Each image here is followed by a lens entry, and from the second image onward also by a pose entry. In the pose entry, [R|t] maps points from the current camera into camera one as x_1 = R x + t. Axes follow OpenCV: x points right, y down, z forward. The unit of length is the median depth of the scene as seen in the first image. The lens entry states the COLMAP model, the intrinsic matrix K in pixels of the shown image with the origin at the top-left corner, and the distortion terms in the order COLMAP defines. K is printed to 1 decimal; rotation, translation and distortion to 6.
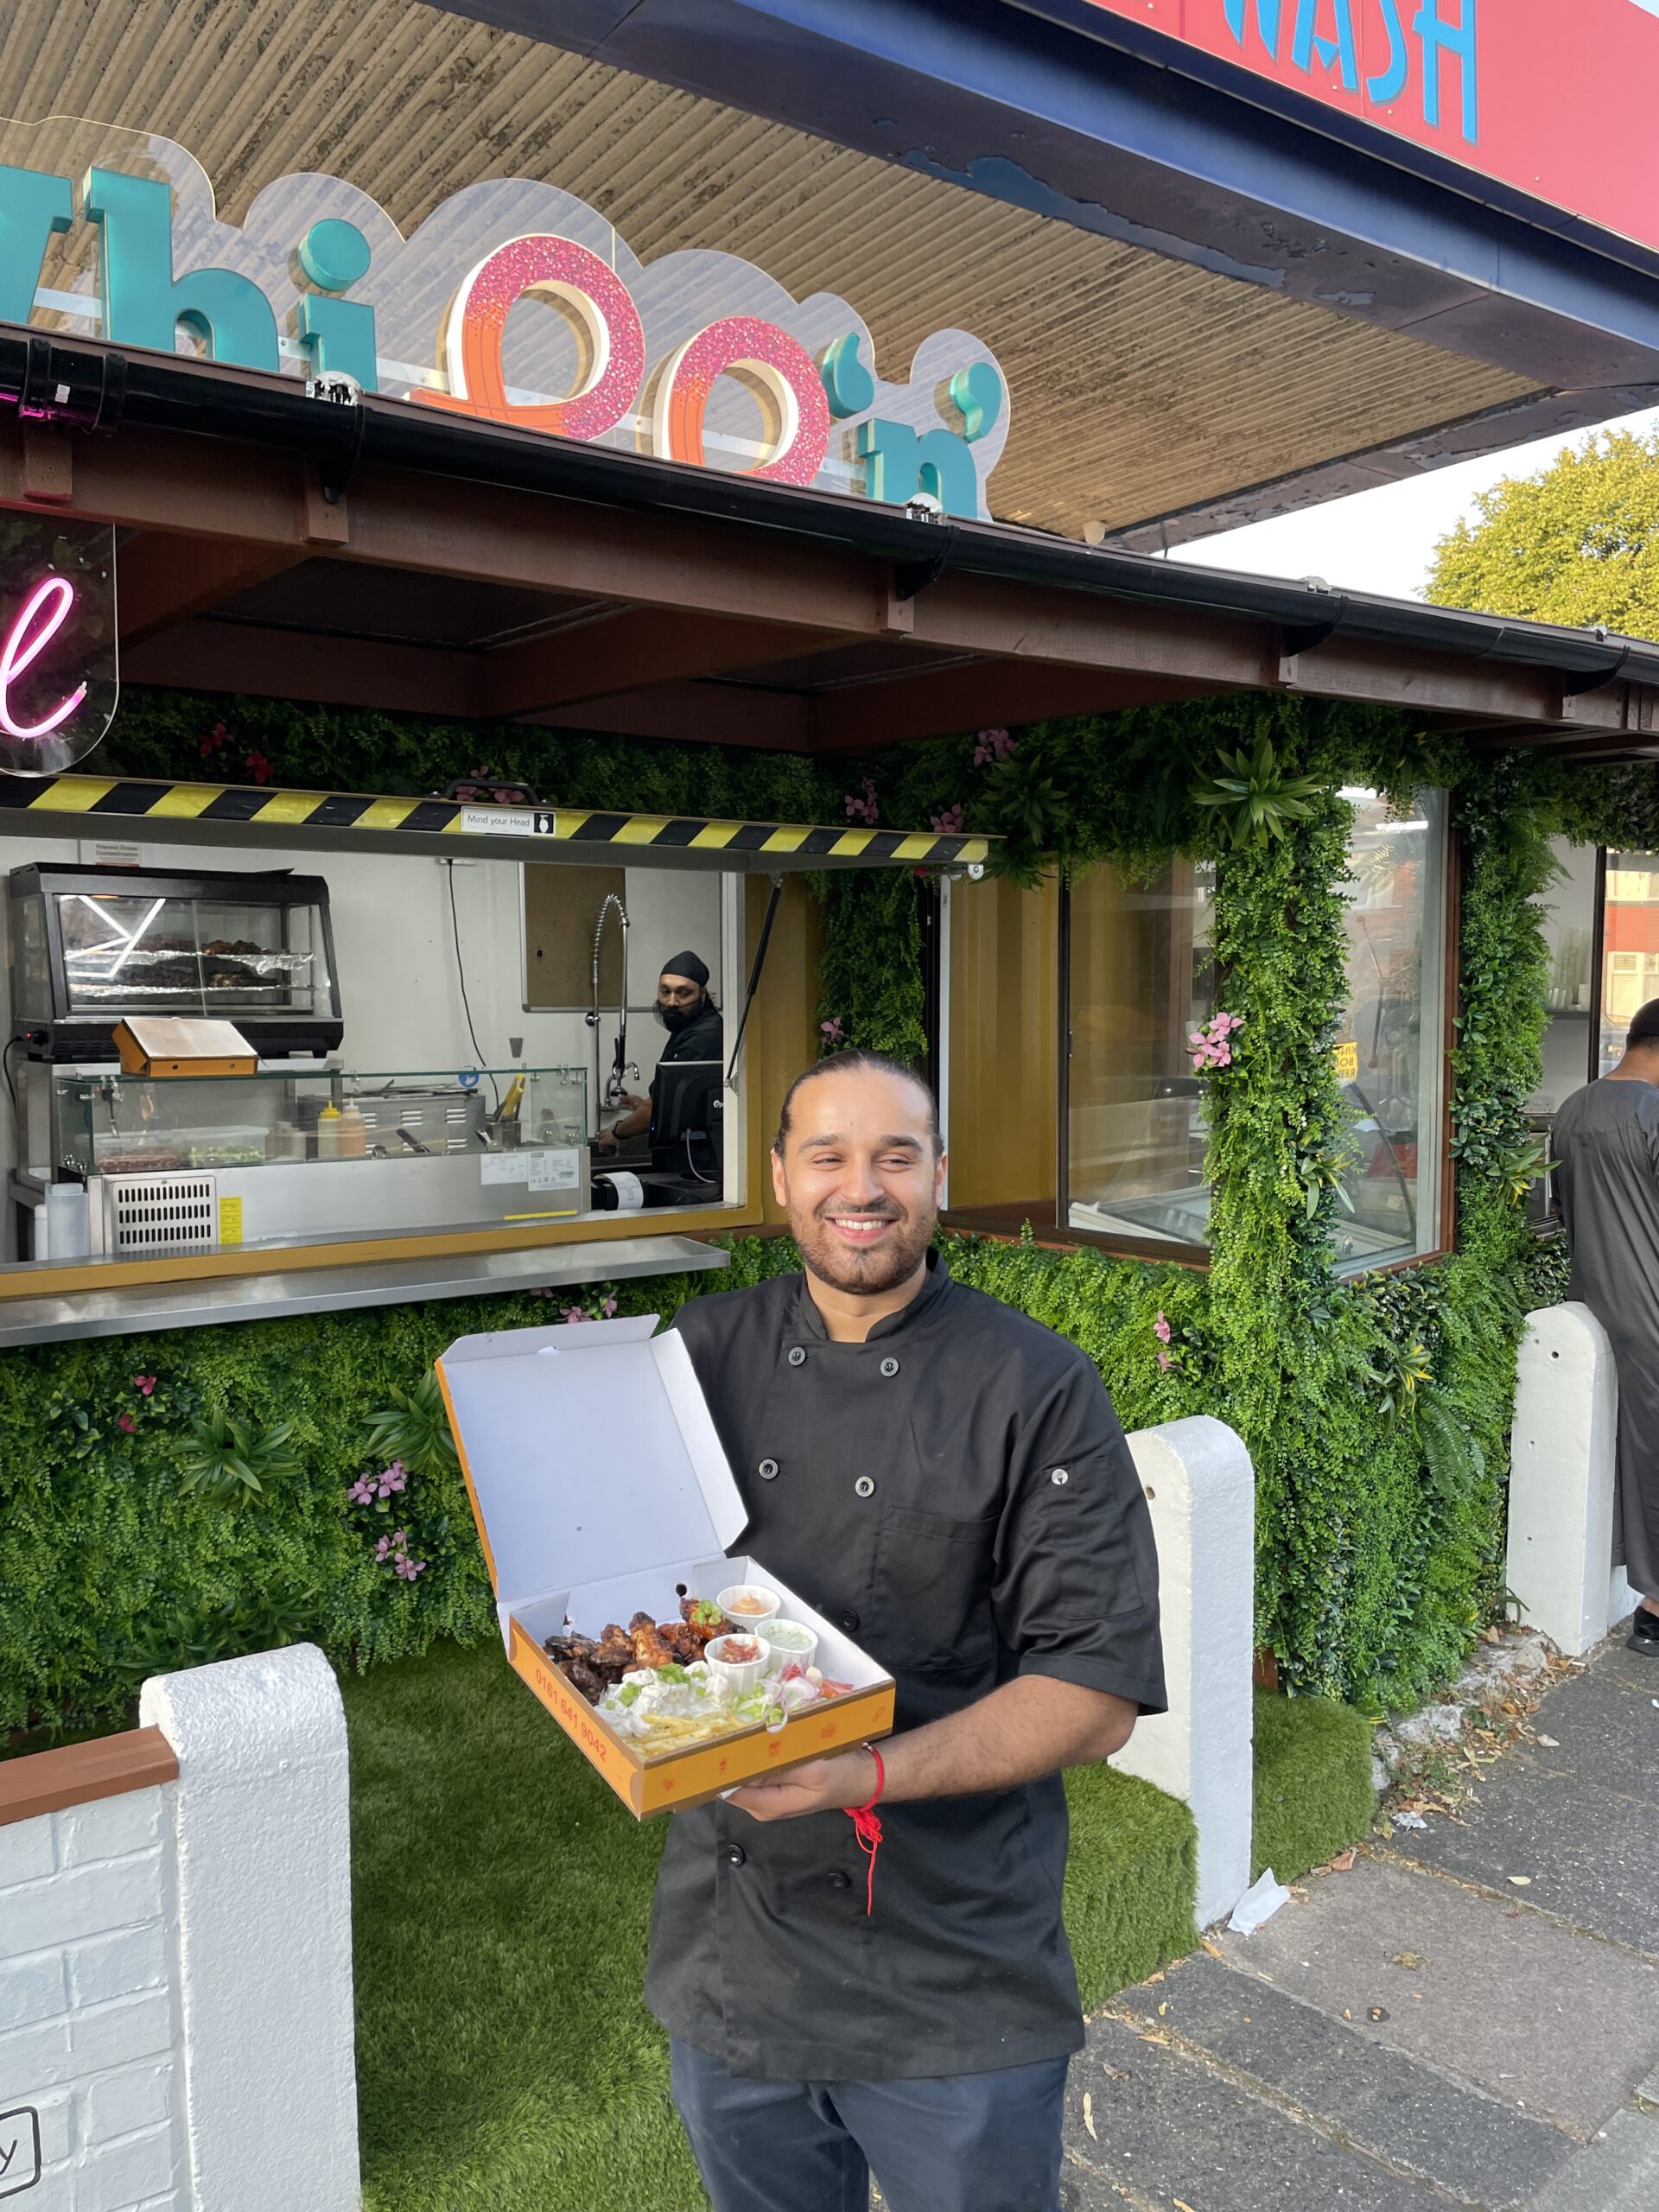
lens RADIAL K [[1702.9, 0, 827.4], [0, 1702.9, 1106.8], [0, 0, 1]] dist [-0.002850, -0.002164]
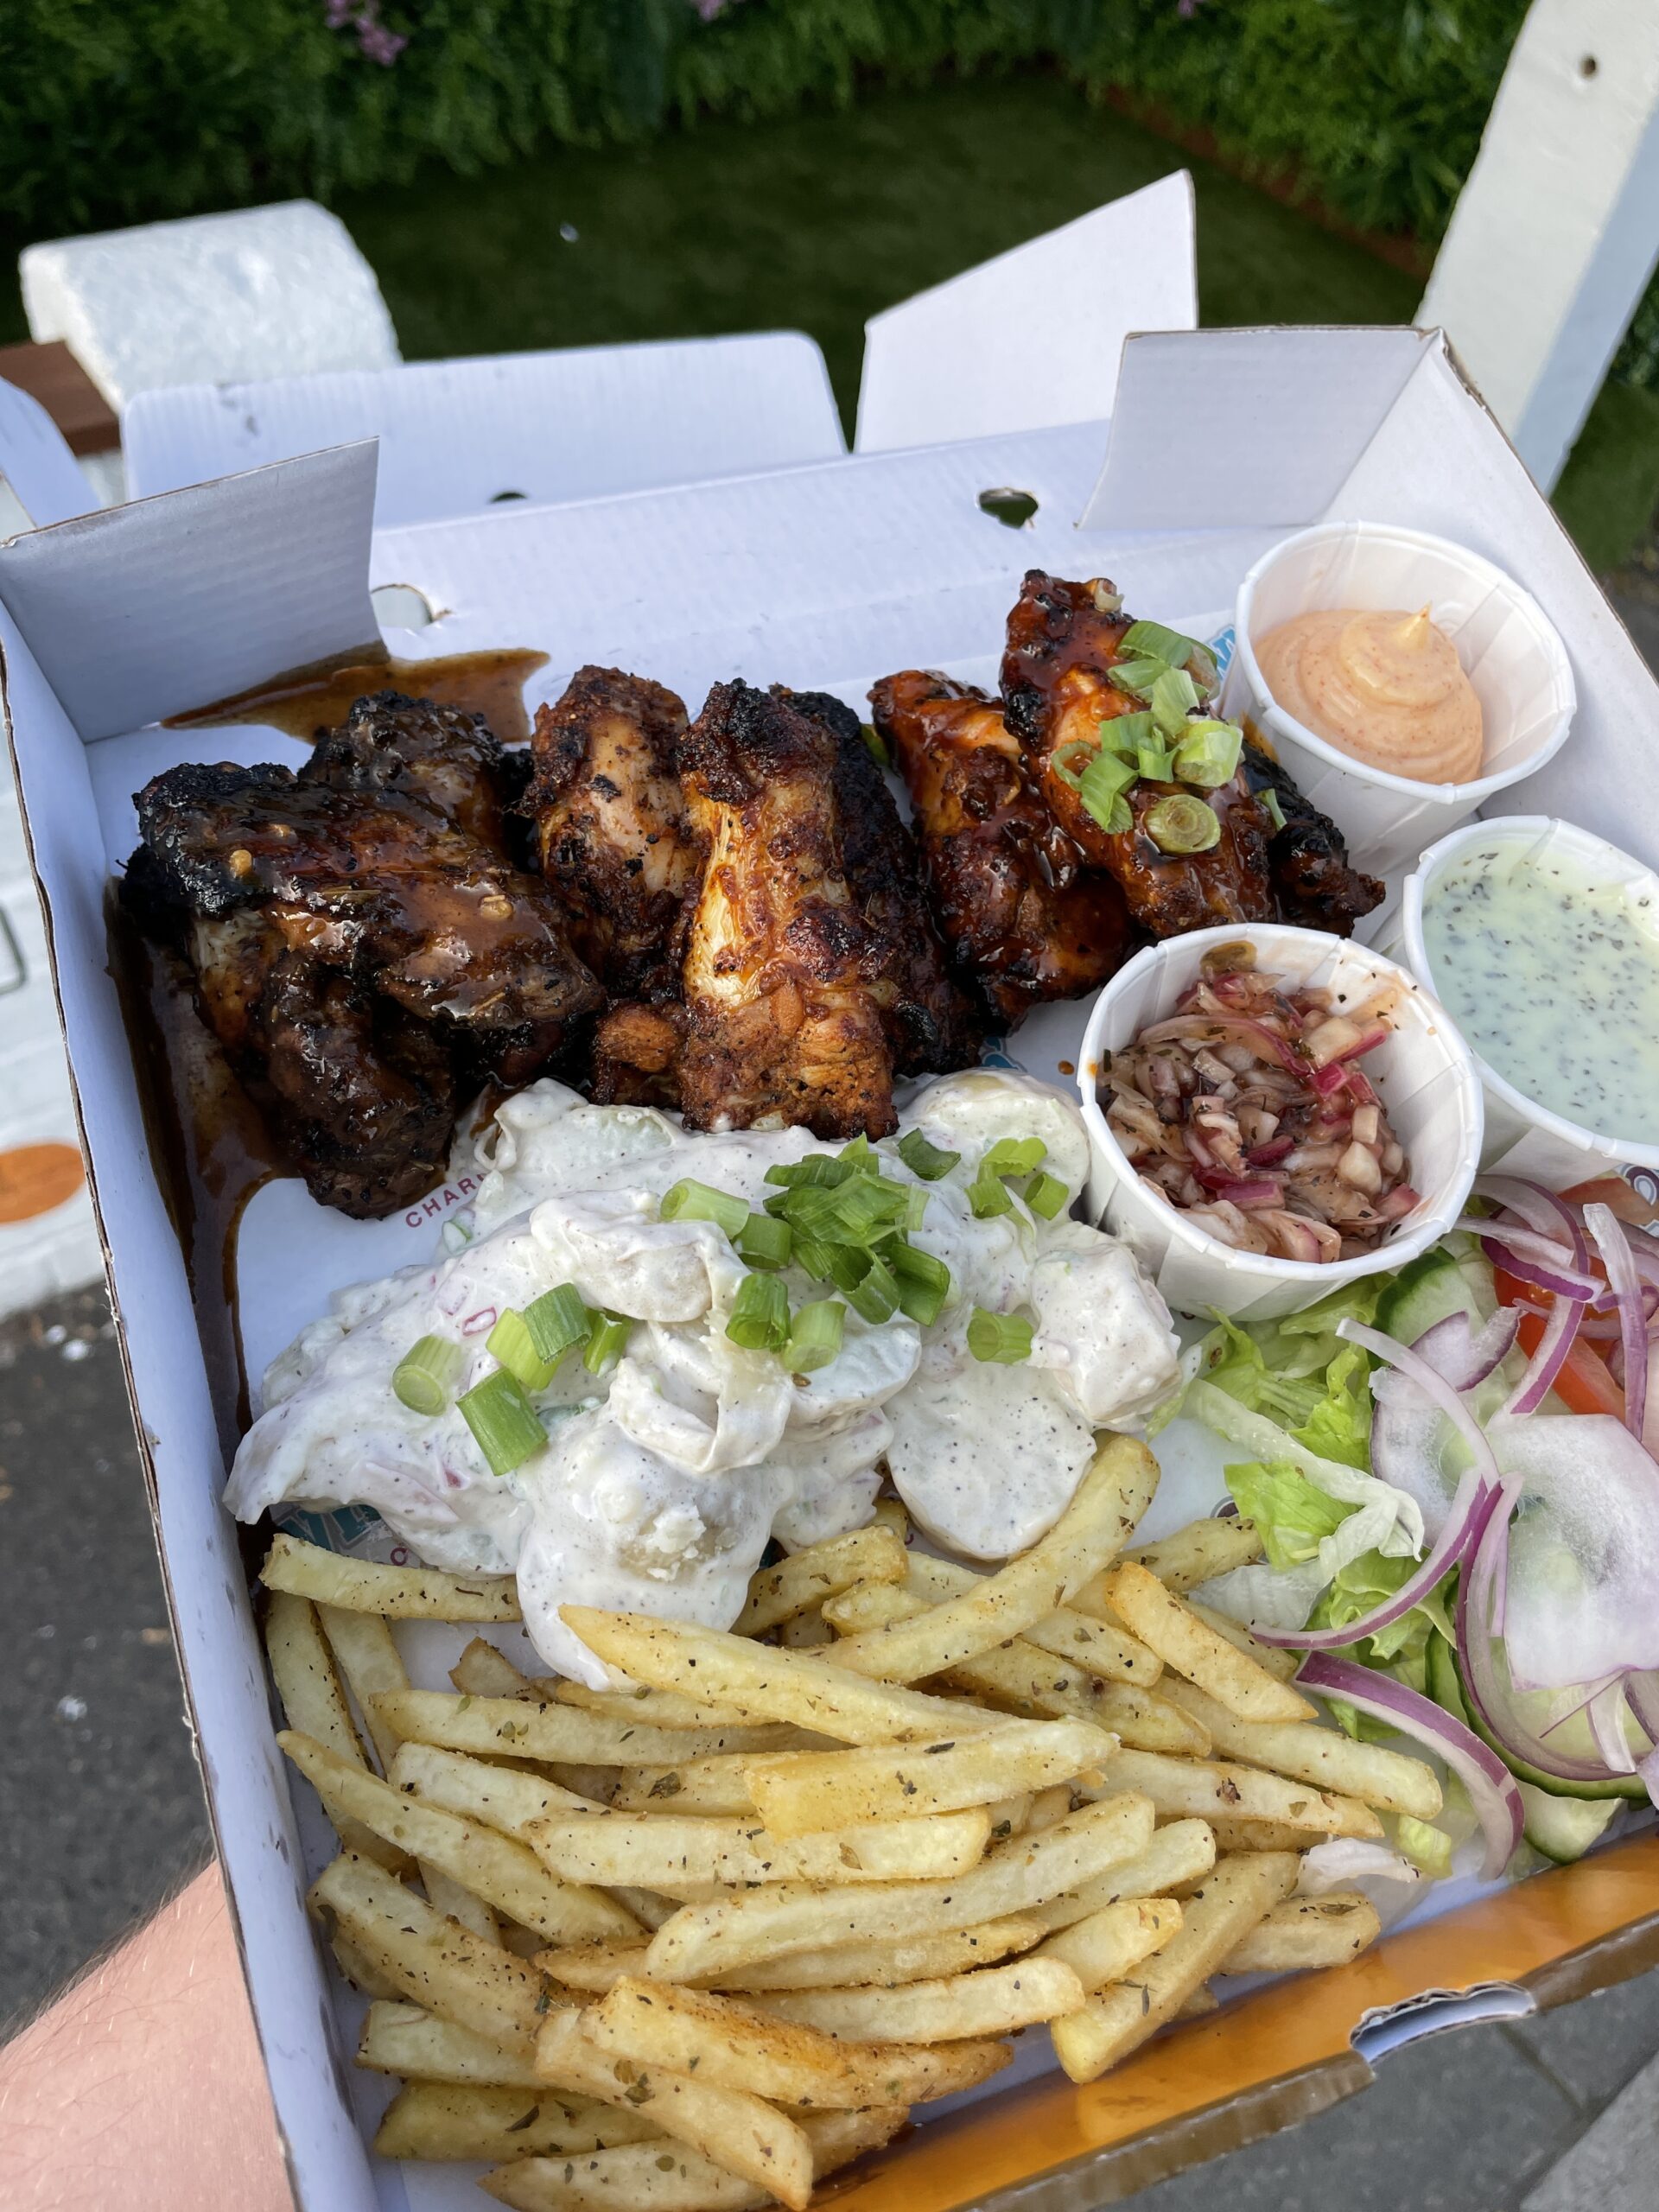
lens RADIAL K [[1702.9, 0, 832.0], [0, 1702.9, 1104.1], [0, 0, 1]] dist [-0.002850, -0.002164]
pose [[0.994805, 0.066982, 0.076658, -0.095773], [-0.101706, 0.686113, 0.720351, 0.059425], [-0.004345, -0.724405, 0.689361, 0.243222]]
